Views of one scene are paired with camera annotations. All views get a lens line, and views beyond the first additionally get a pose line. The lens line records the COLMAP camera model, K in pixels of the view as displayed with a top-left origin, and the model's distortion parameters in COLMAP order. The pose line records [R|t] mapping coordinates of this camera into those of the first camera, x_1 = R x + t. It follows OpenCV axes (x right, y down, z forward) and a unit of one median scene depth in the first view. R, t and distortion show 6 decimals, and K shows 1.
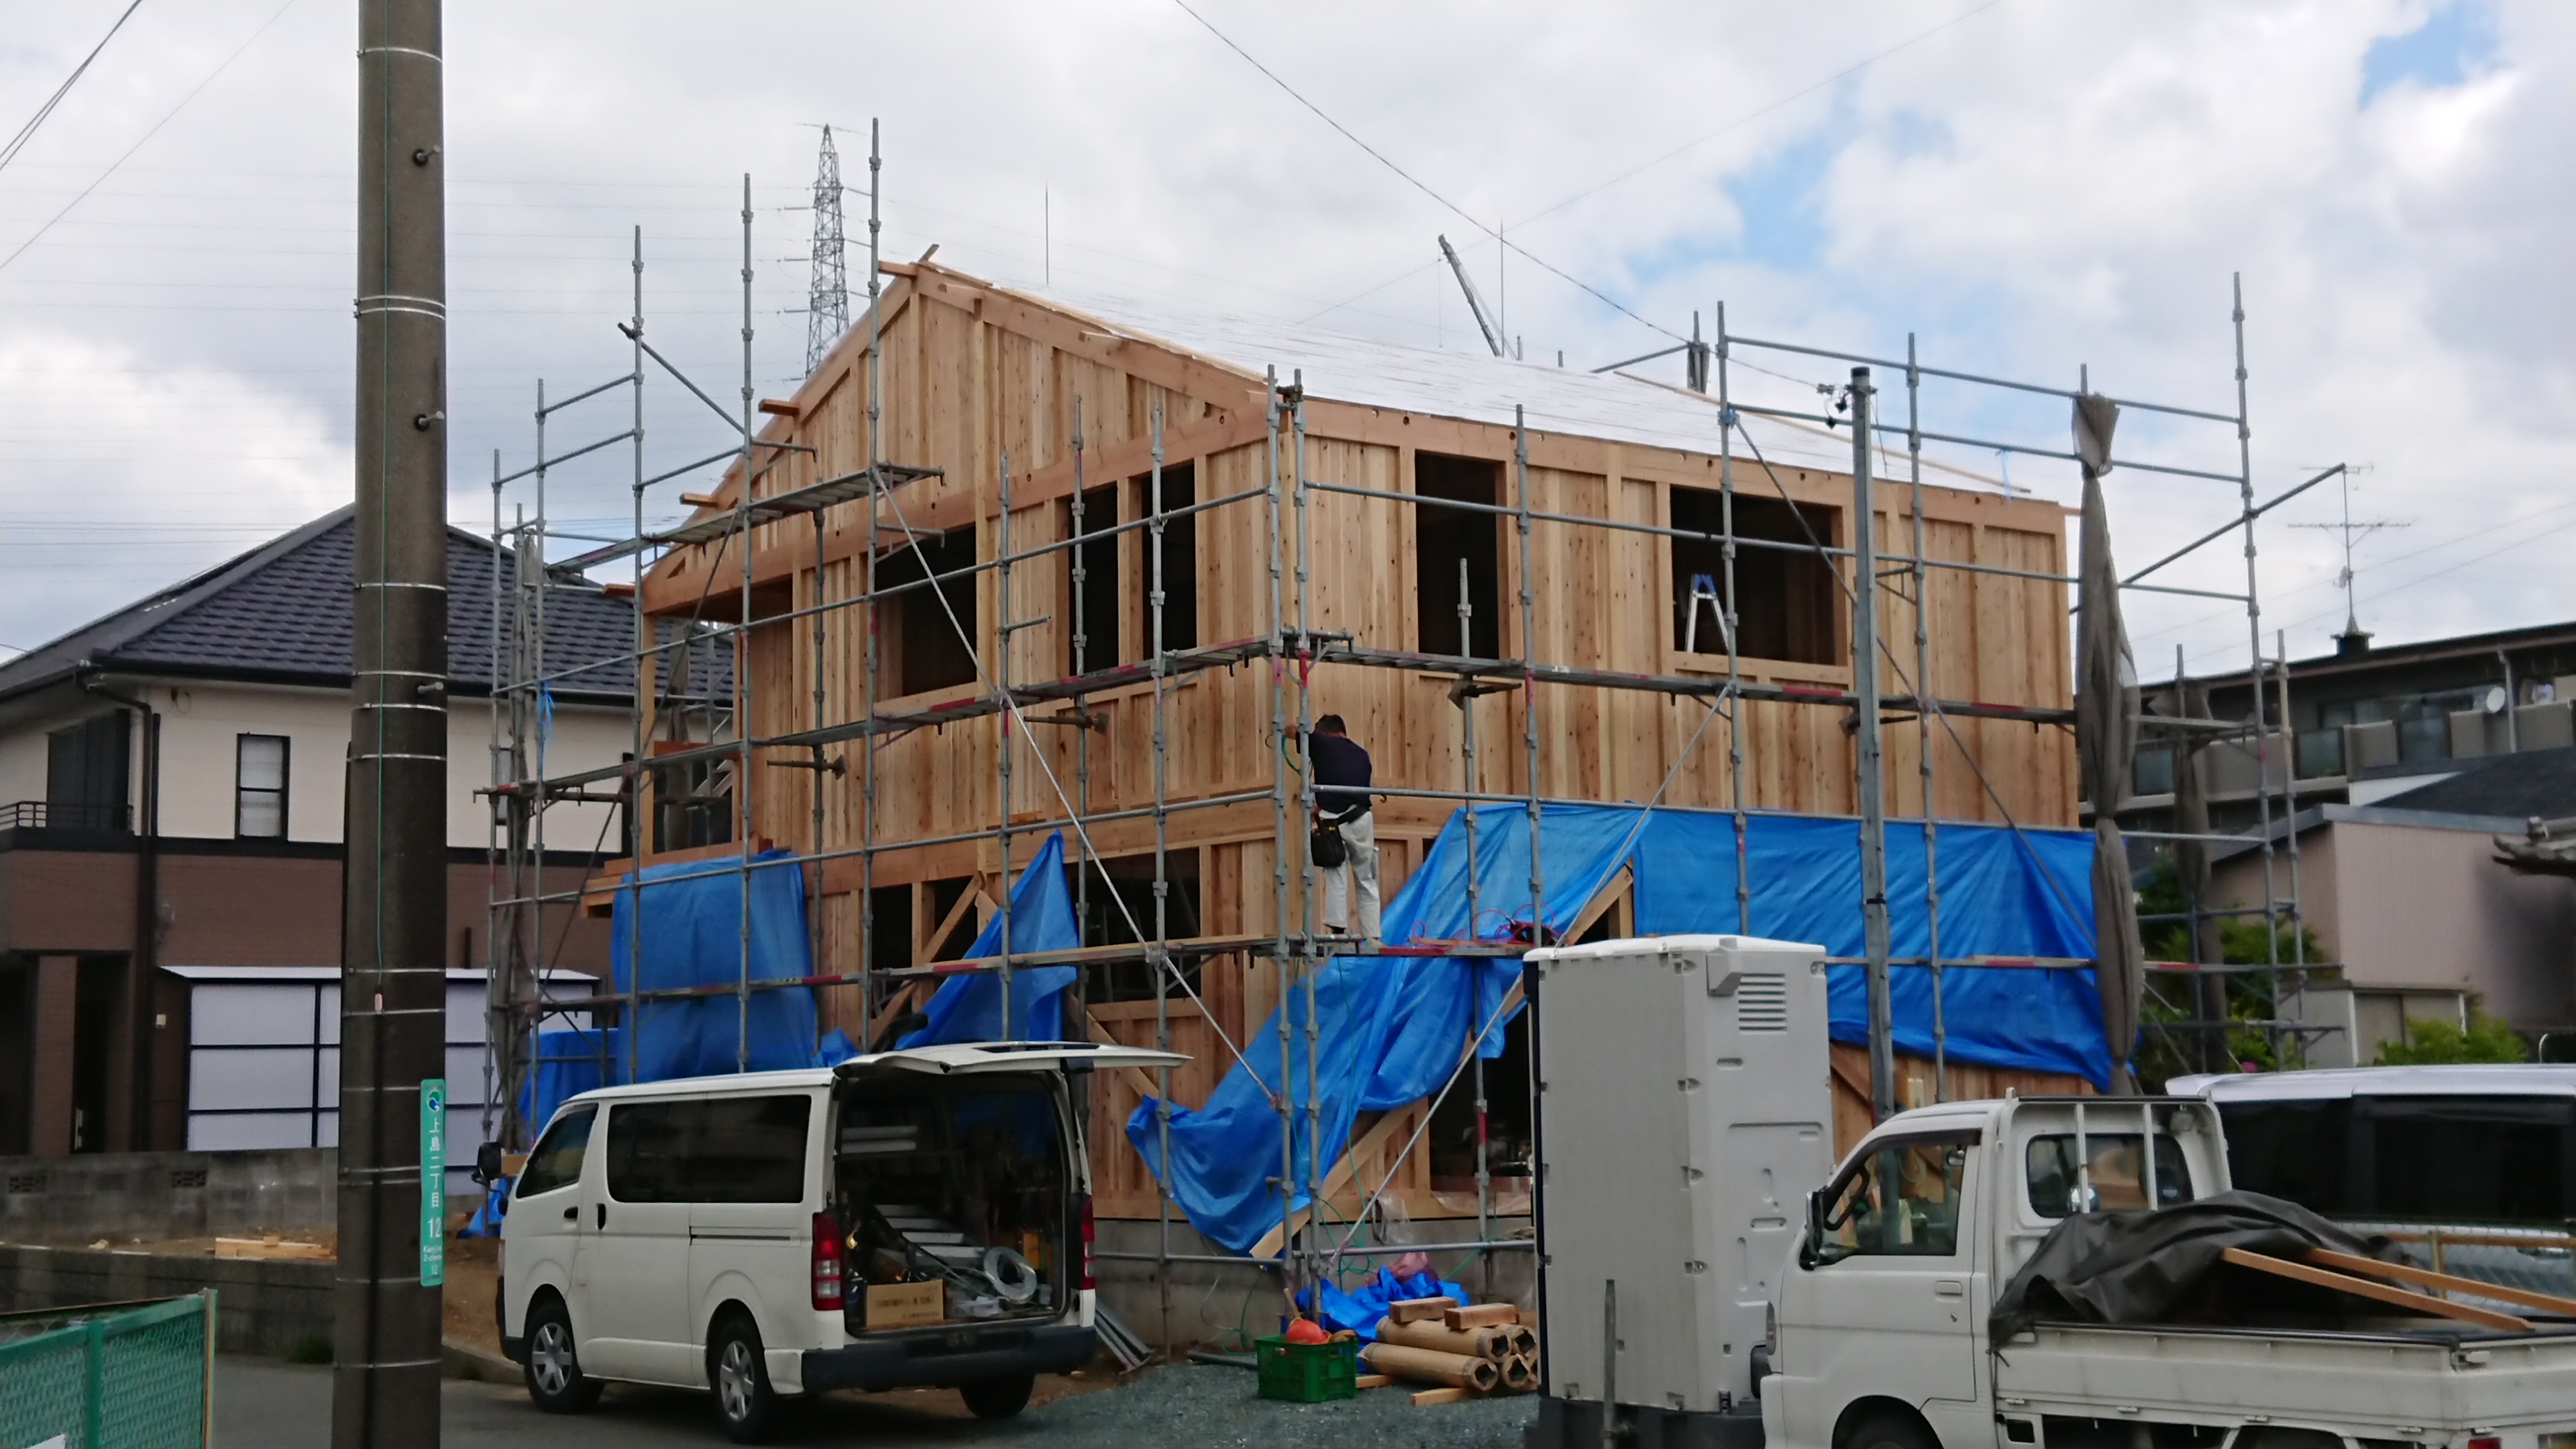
lens RADIAL K [[3488.7, 0, 1288.0], [0, 3488.7, 724.5], [0, 0, 1]] dist [0.165833, 0.004326]
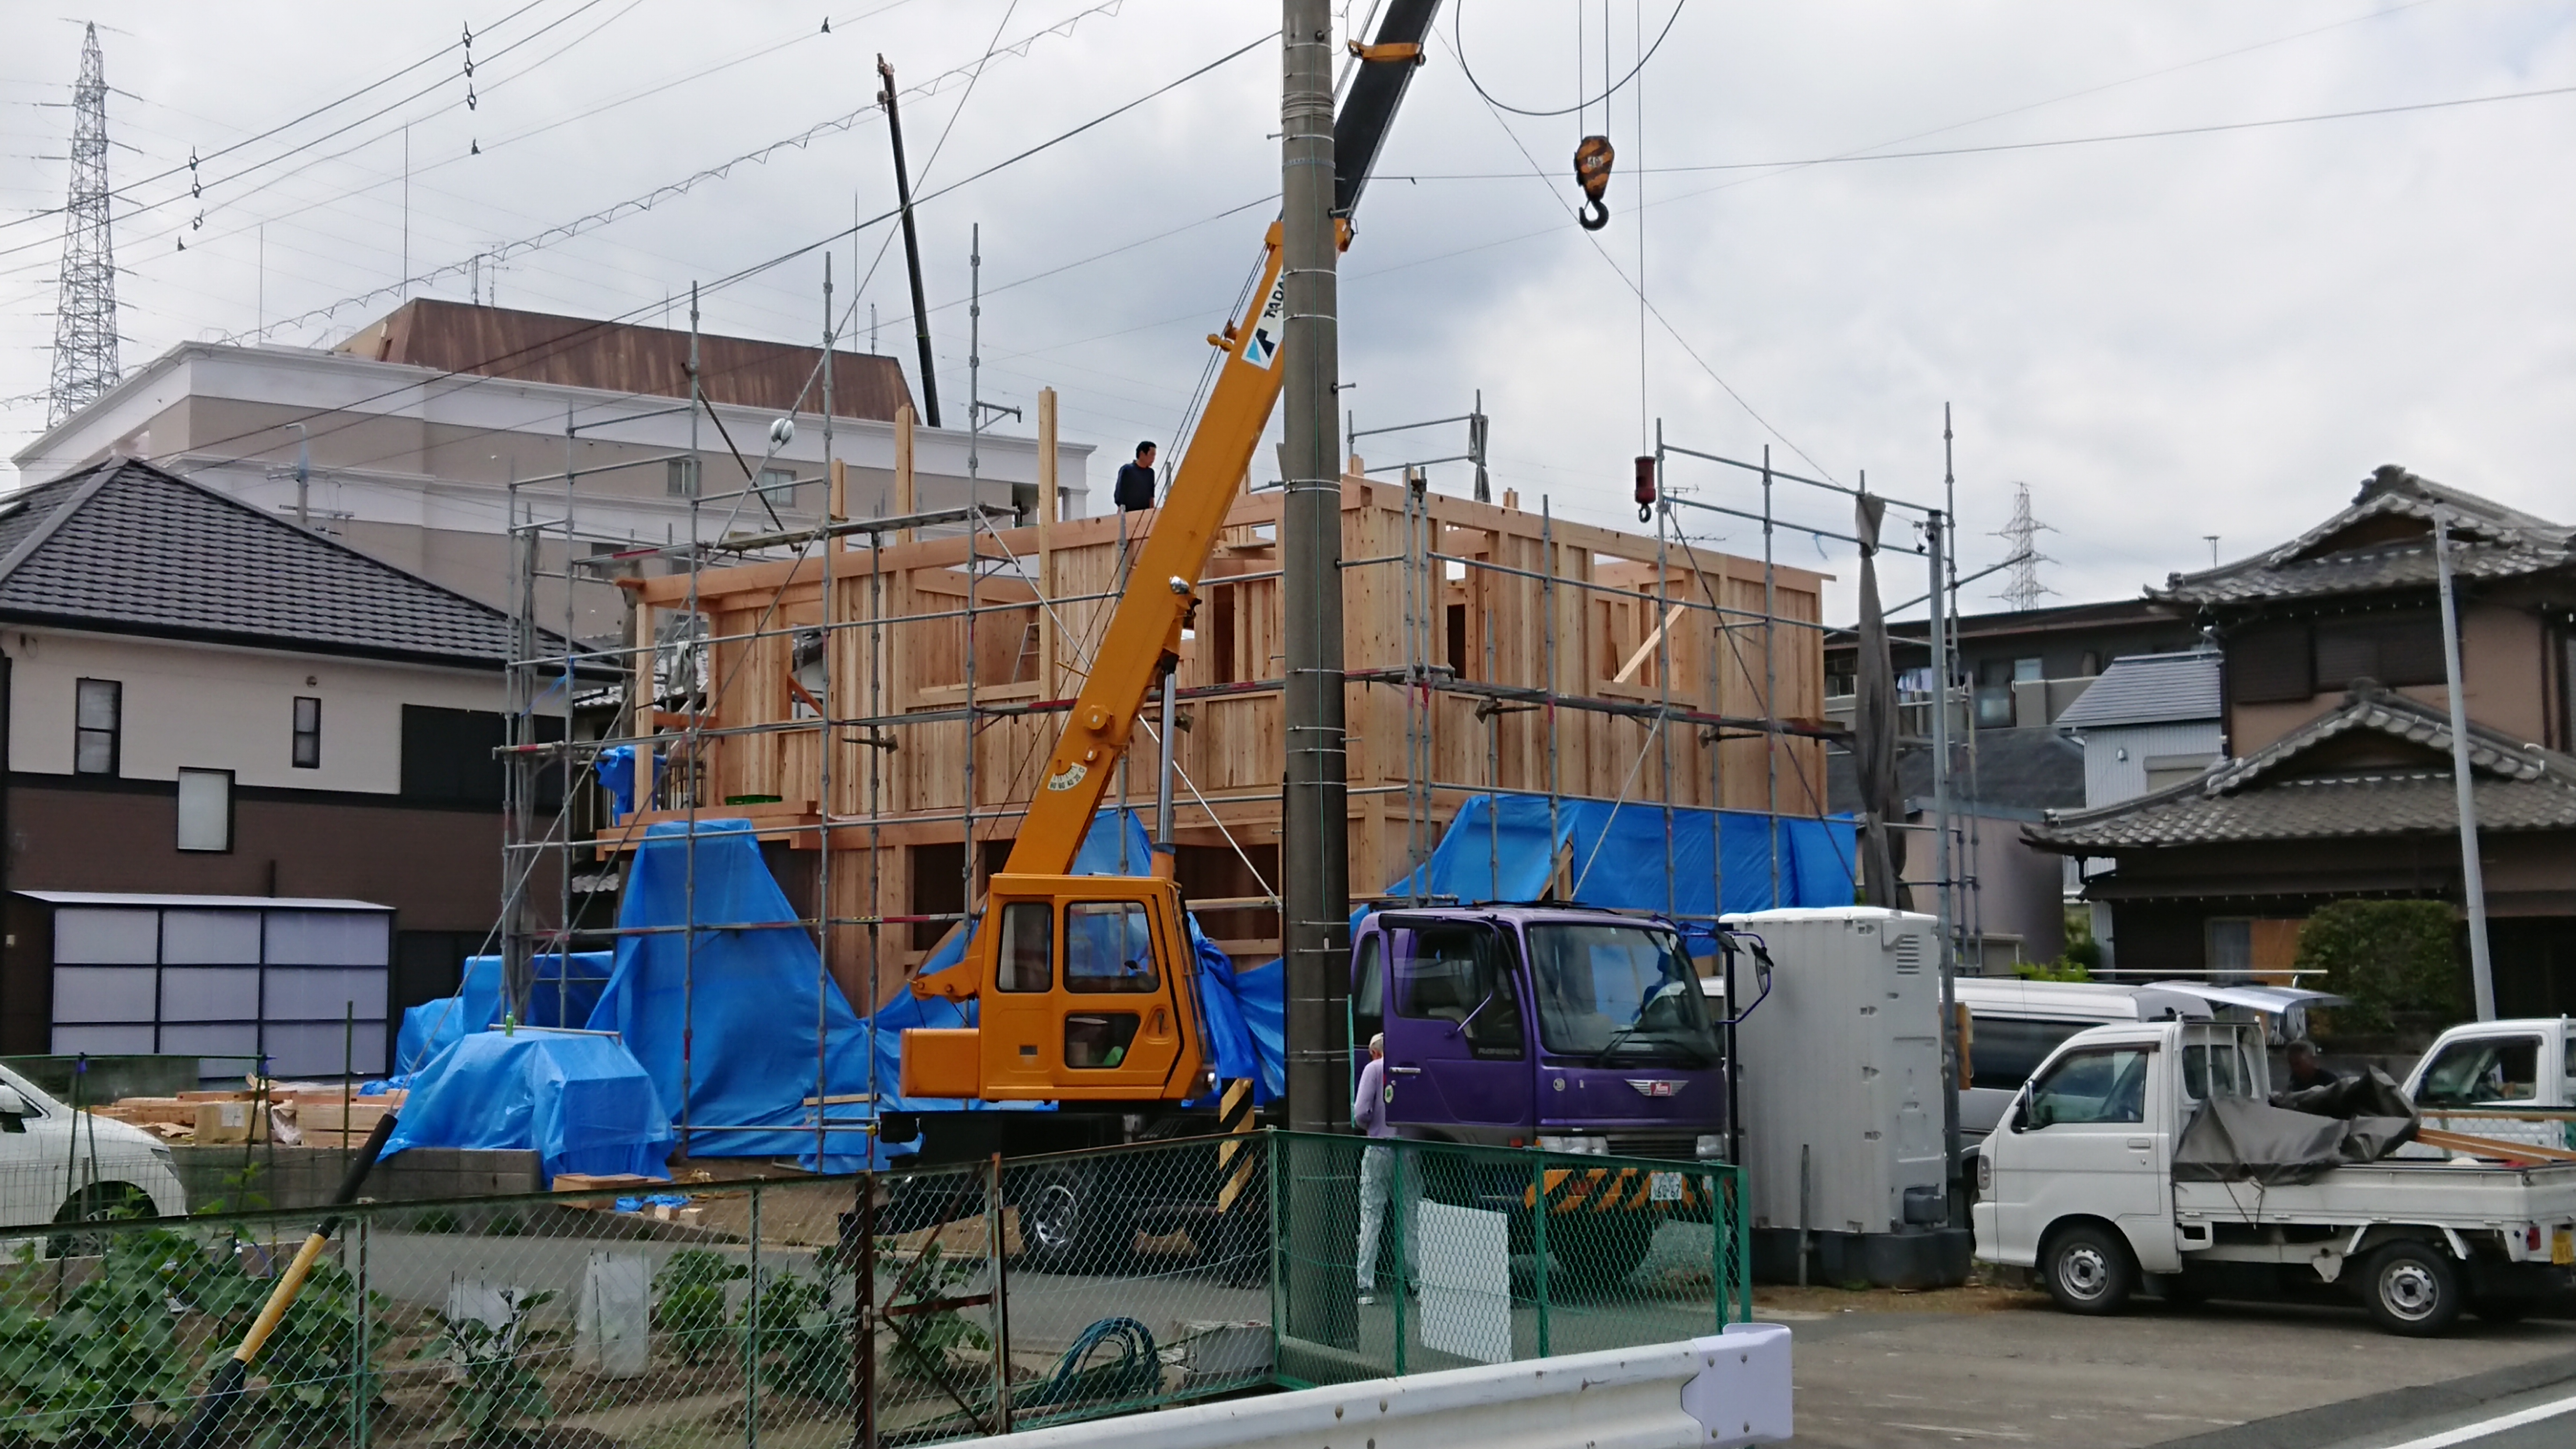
lens RADIAL K [[3488.7, 0, 1288.0], [0, 3488.7, 724.5], [0, 0, 1]] dist [0.165833, 0.004326]
pose [[0.964483, 0.030129, 0.262421, -0.320987], [-0.035509, 0.999245, 0.015781, -0.019269], [-0.261748, -0.024538, 0.964824, -0.215623]]
